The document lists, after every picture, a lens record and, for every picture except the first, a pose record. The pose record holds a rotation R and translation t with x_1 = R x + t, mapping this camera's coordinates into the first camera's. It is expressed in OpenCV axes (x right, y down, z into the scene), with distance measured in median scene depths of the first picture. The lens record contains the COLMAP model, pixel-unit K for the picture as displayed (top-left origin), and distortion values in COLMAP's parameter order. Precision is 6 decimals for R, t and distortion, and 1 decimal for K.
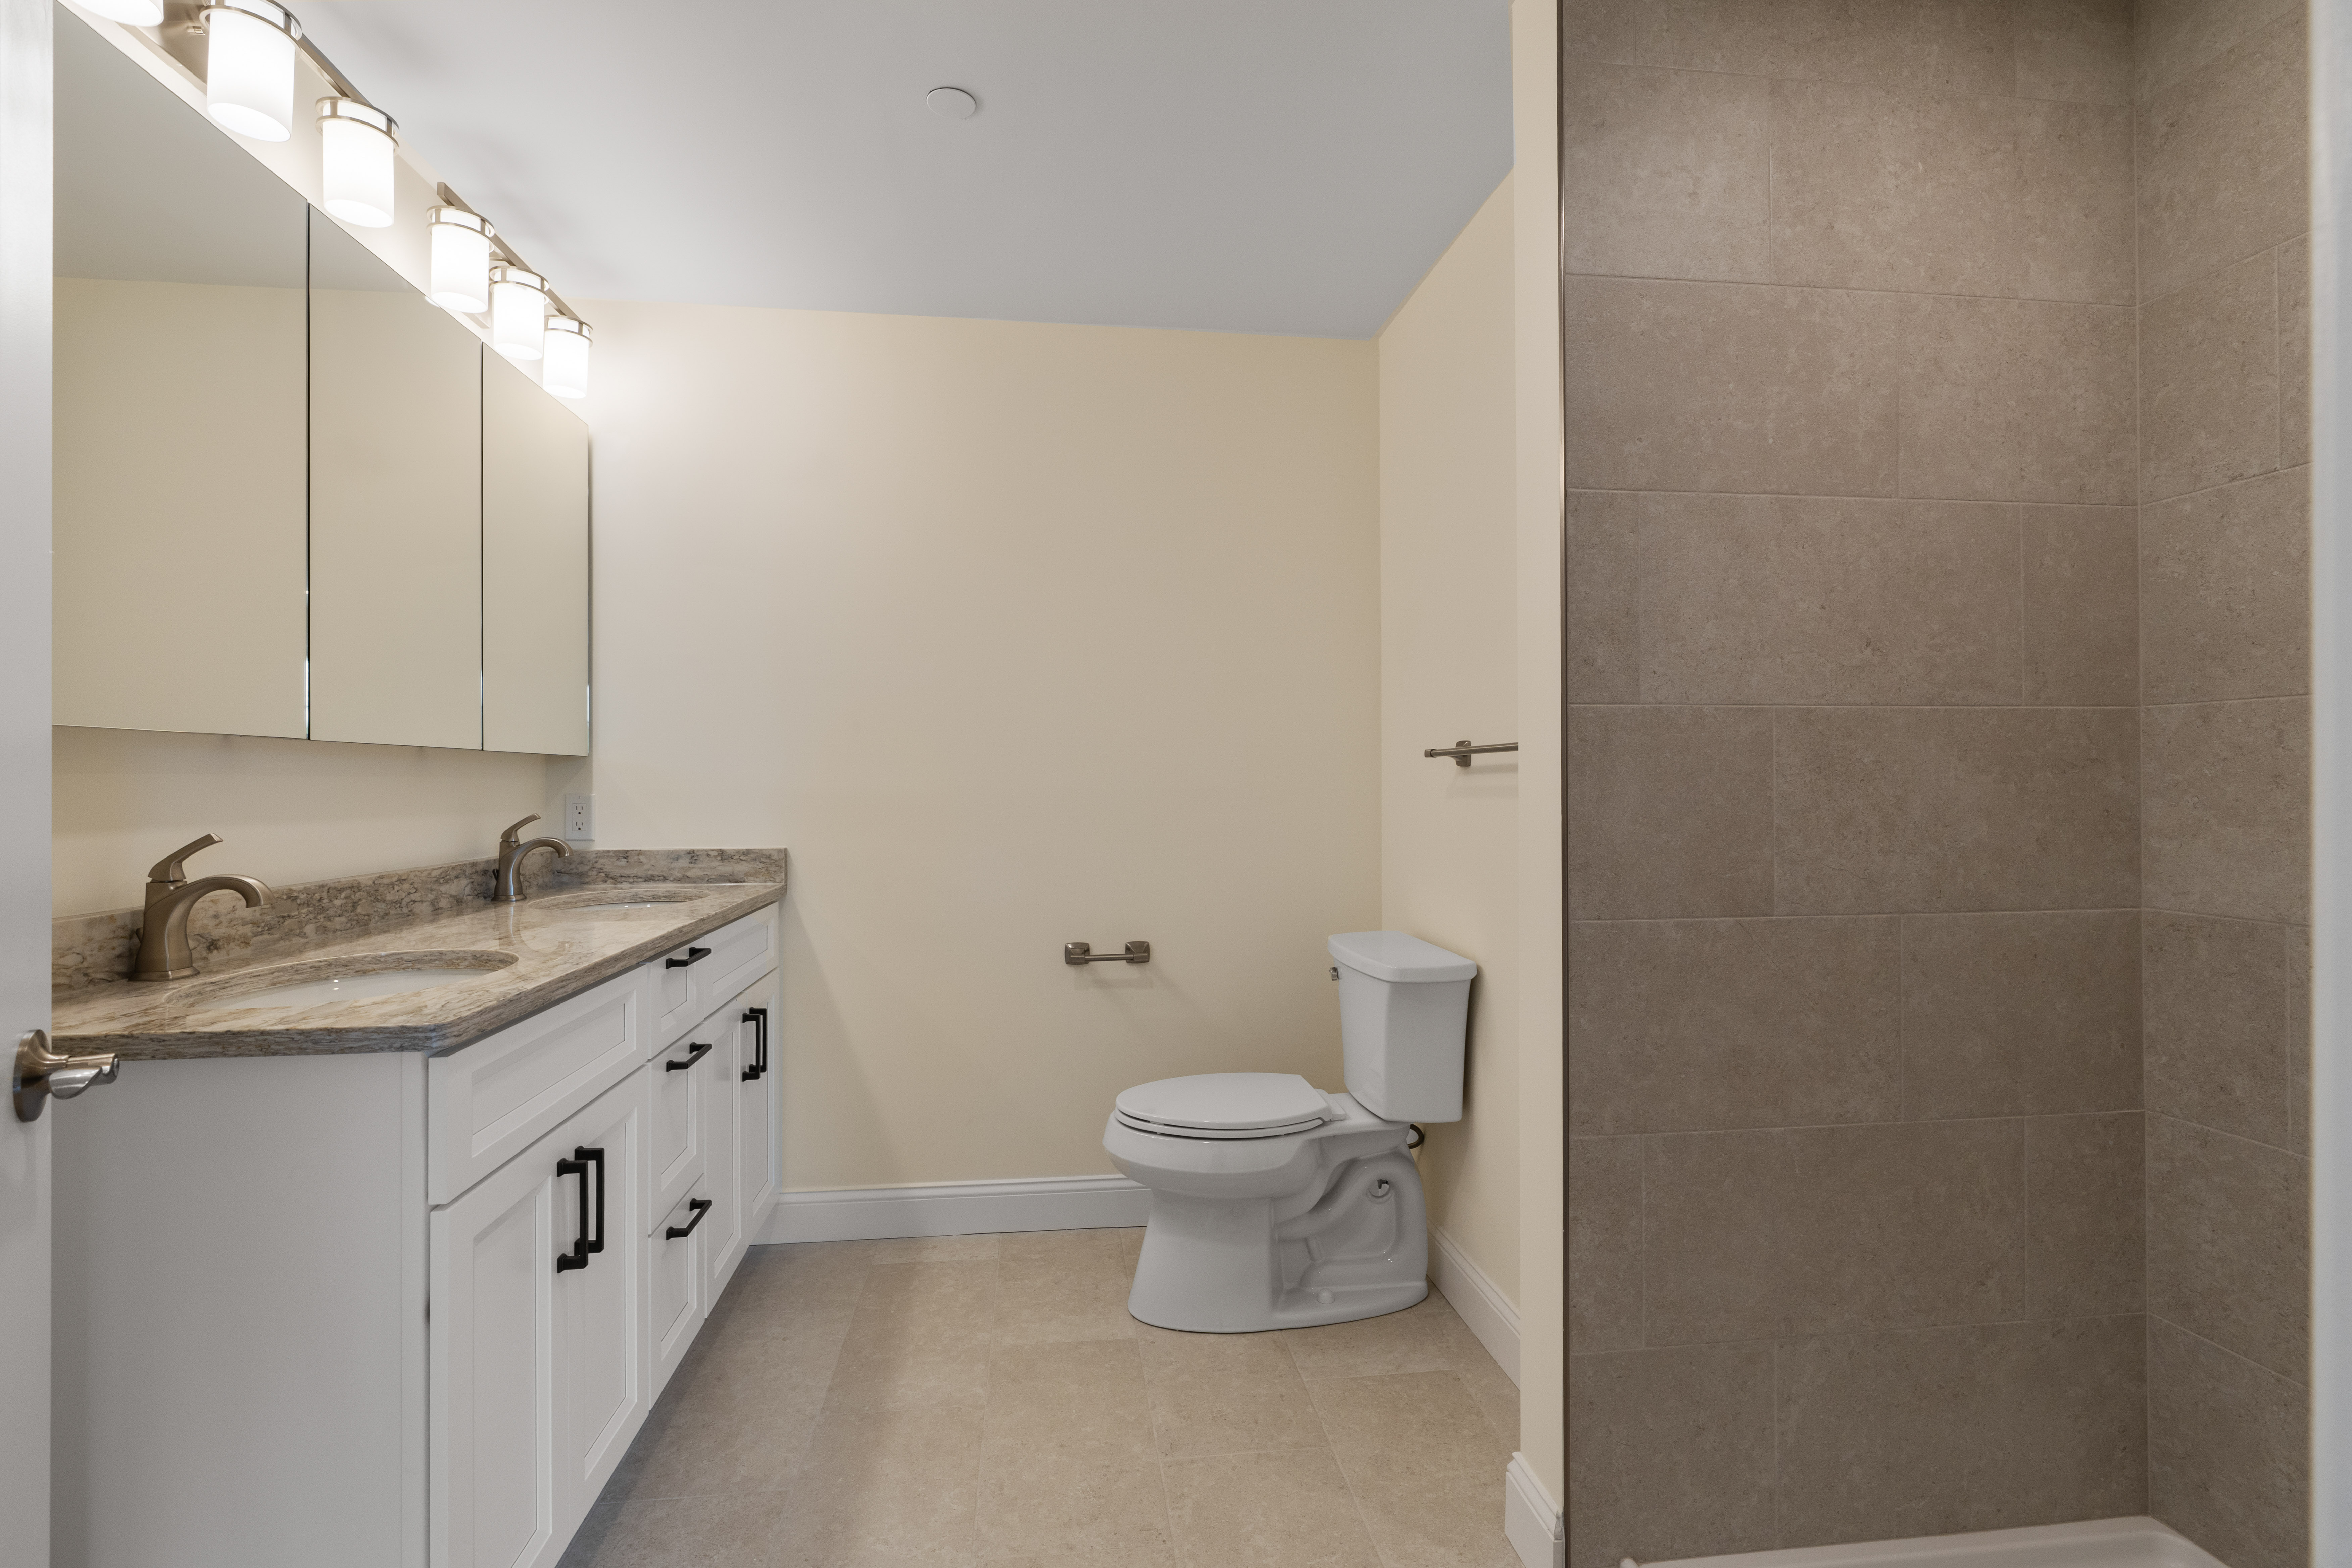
lens RADIAL K [[1050.7, 0, 1146.9], [0, 1050.7, 781.3], [0, 0, 1]] dist [-0.001849, -0.000028]
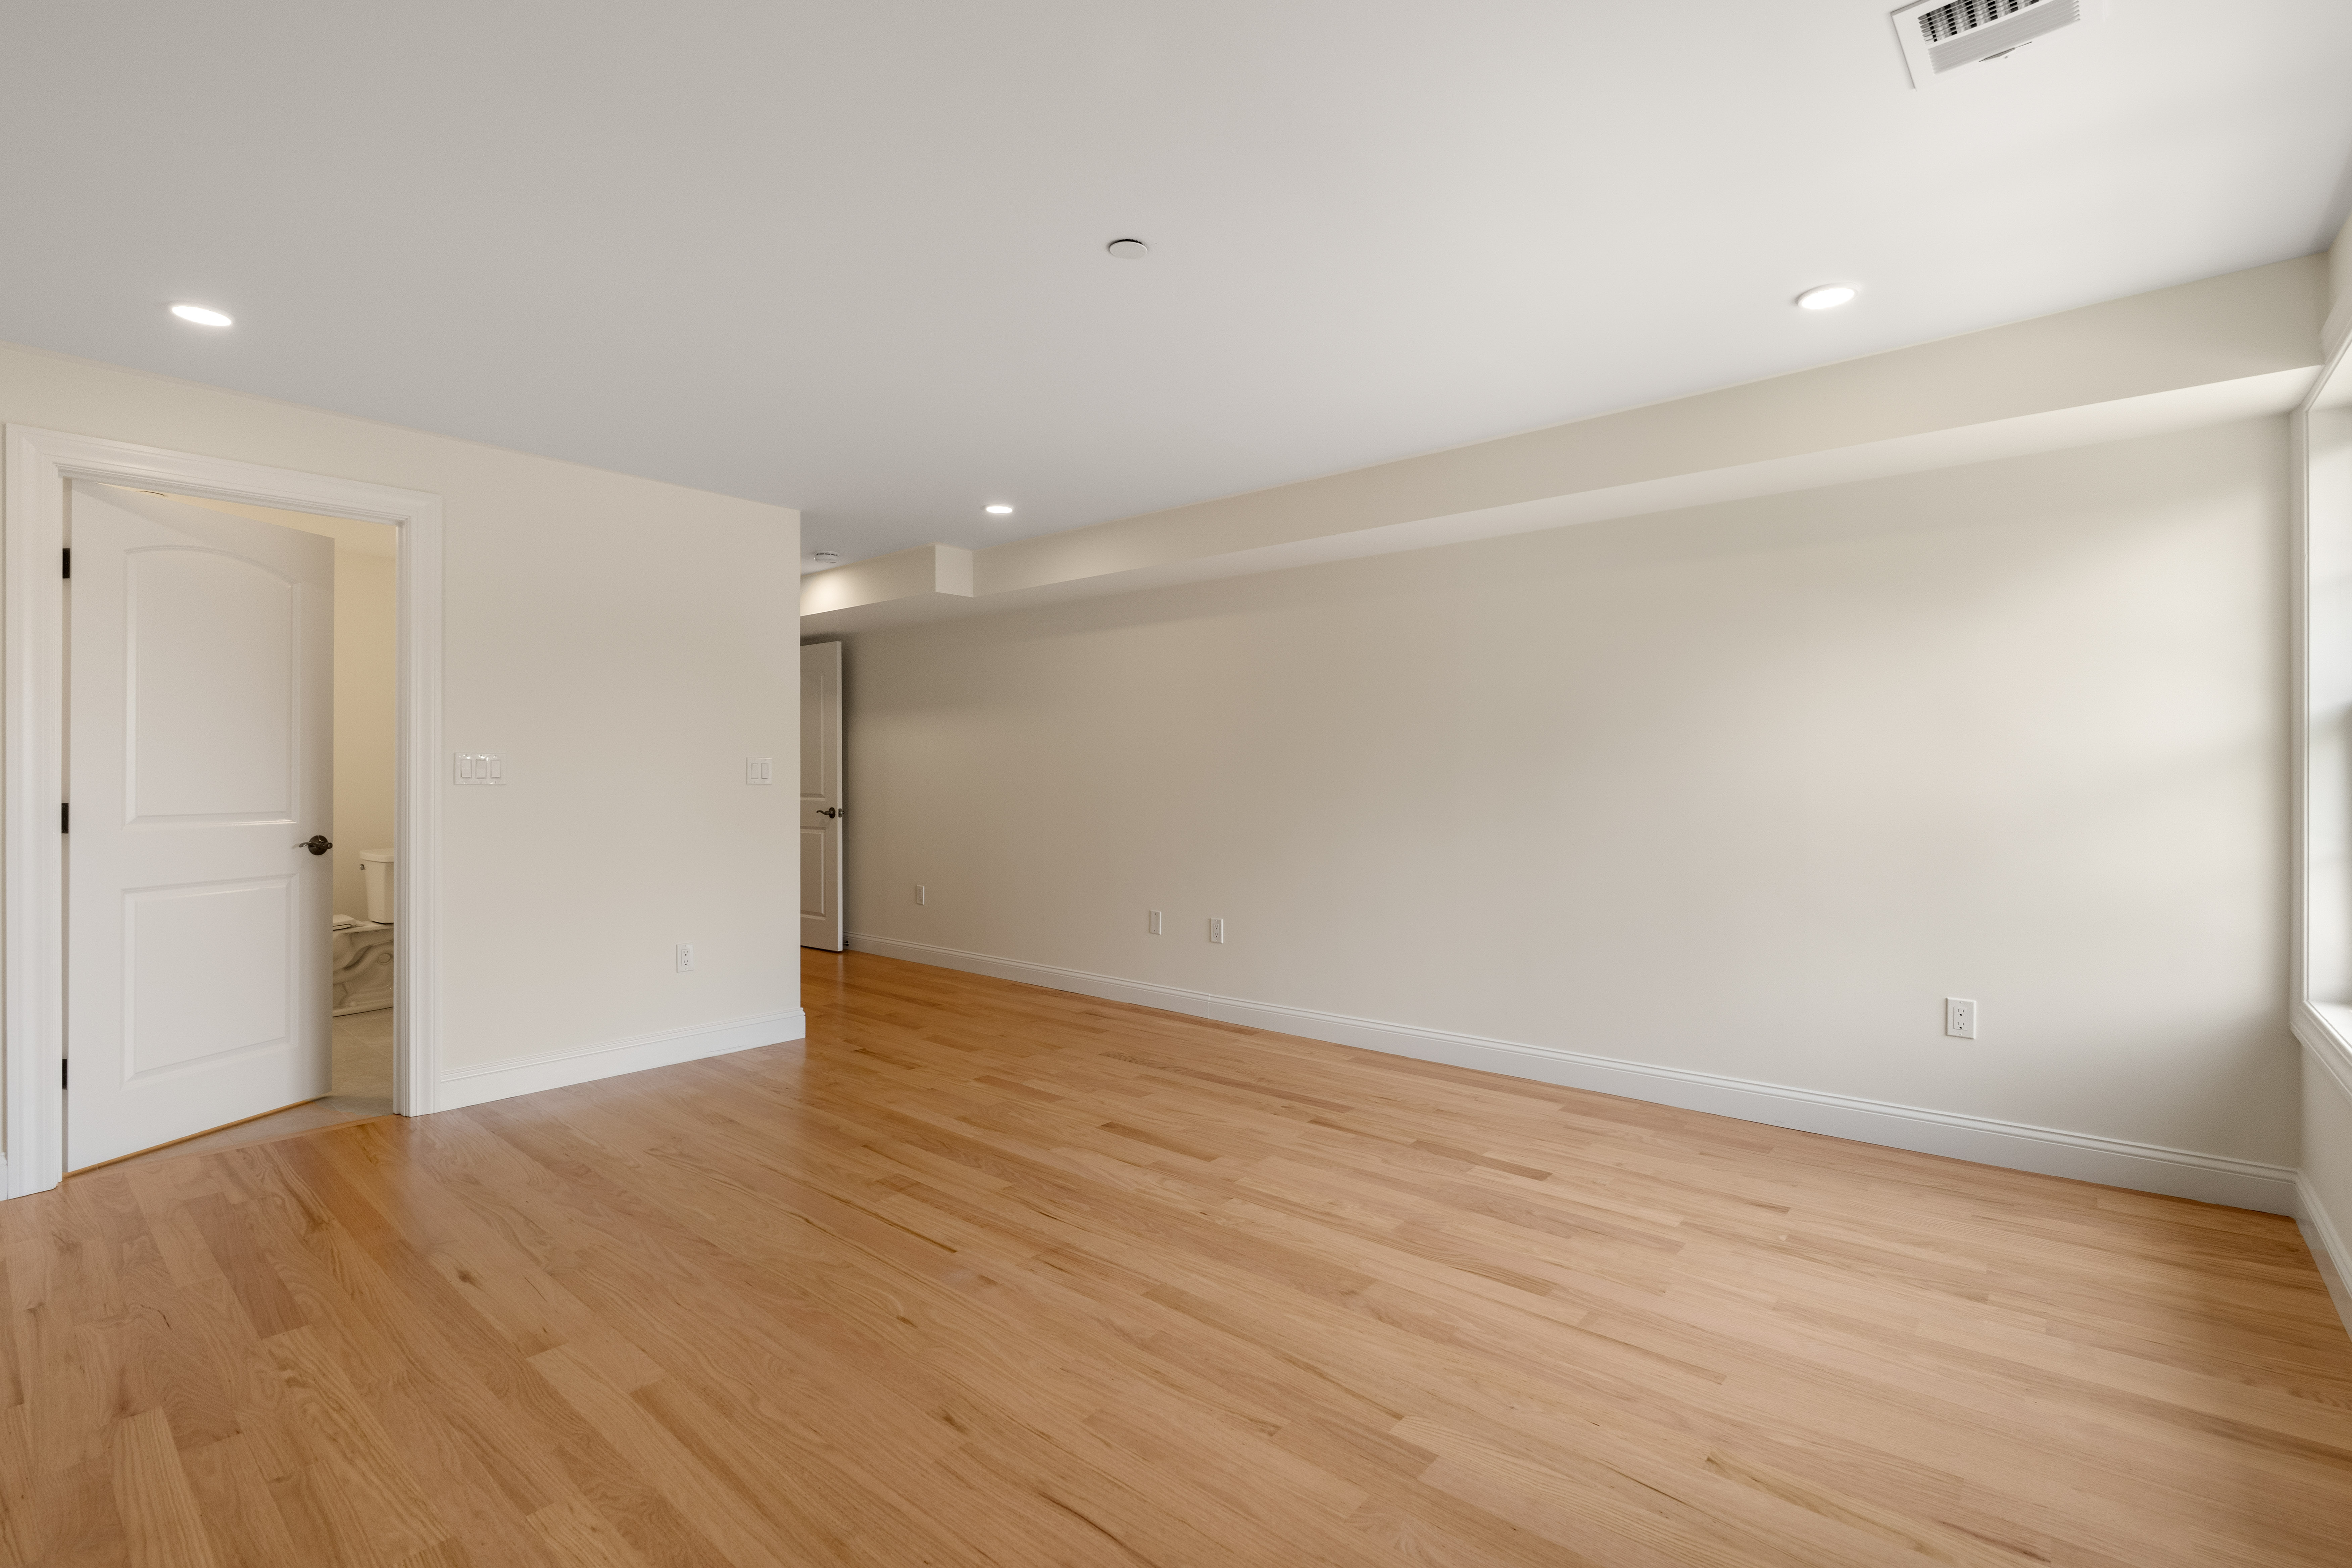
lens RADIAL K [[1059.3, 0, 1184.0], [0, 1059.3, 775.3], [0, 0, 1]] dist [-0.000811, 0.000371]
pose [[0.722859, 0.003056, 0.690989, -0.112565], [-0.000002, 0.999990, -0.004420, 0.003863], [-0.690995, 0.003194, 0.722852, -1.866917]]
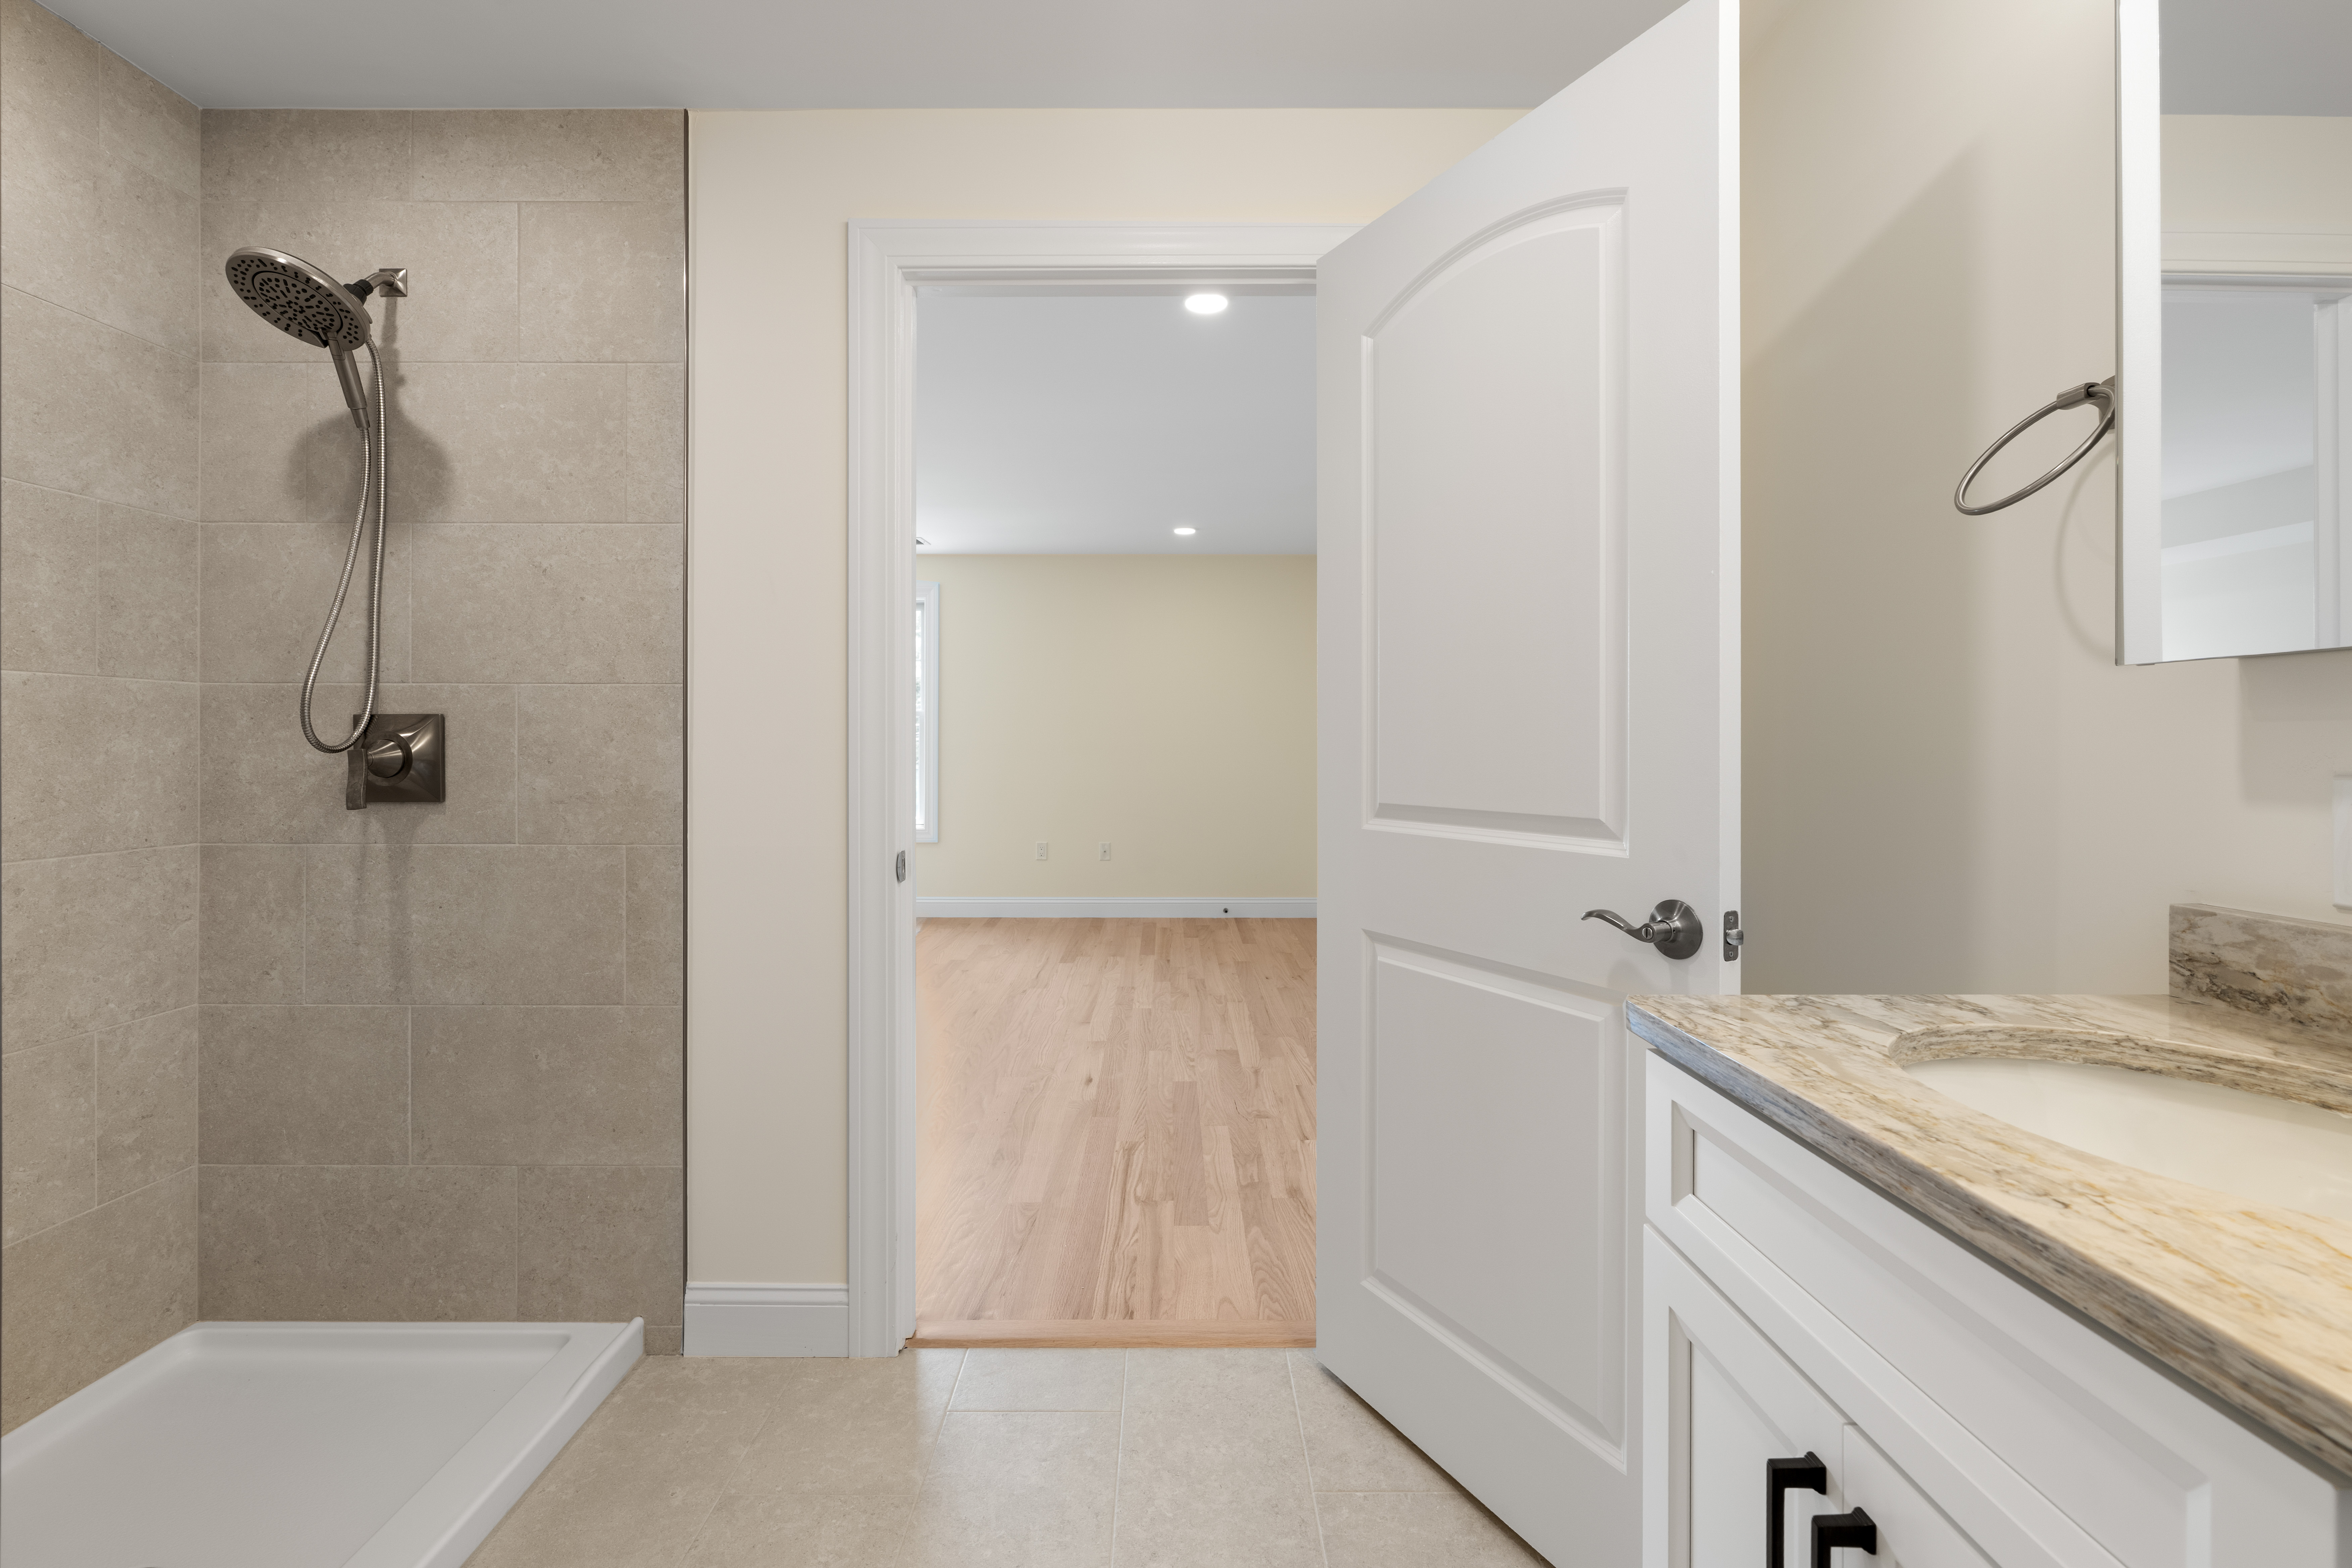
lens RADIAL K [[1037.5, 0, 1168.9], [0, 1037.5, 740.9], [0, 0, 1]] dist [-0.000080, 0.000064]
pose [[-0.994517, -0.000425, 0.104572, -0.171056], [-0.000497, 1.000000, -0.000658, 0.009552], [-0.104572, -0.000707, -0.994517, 0.898313]]
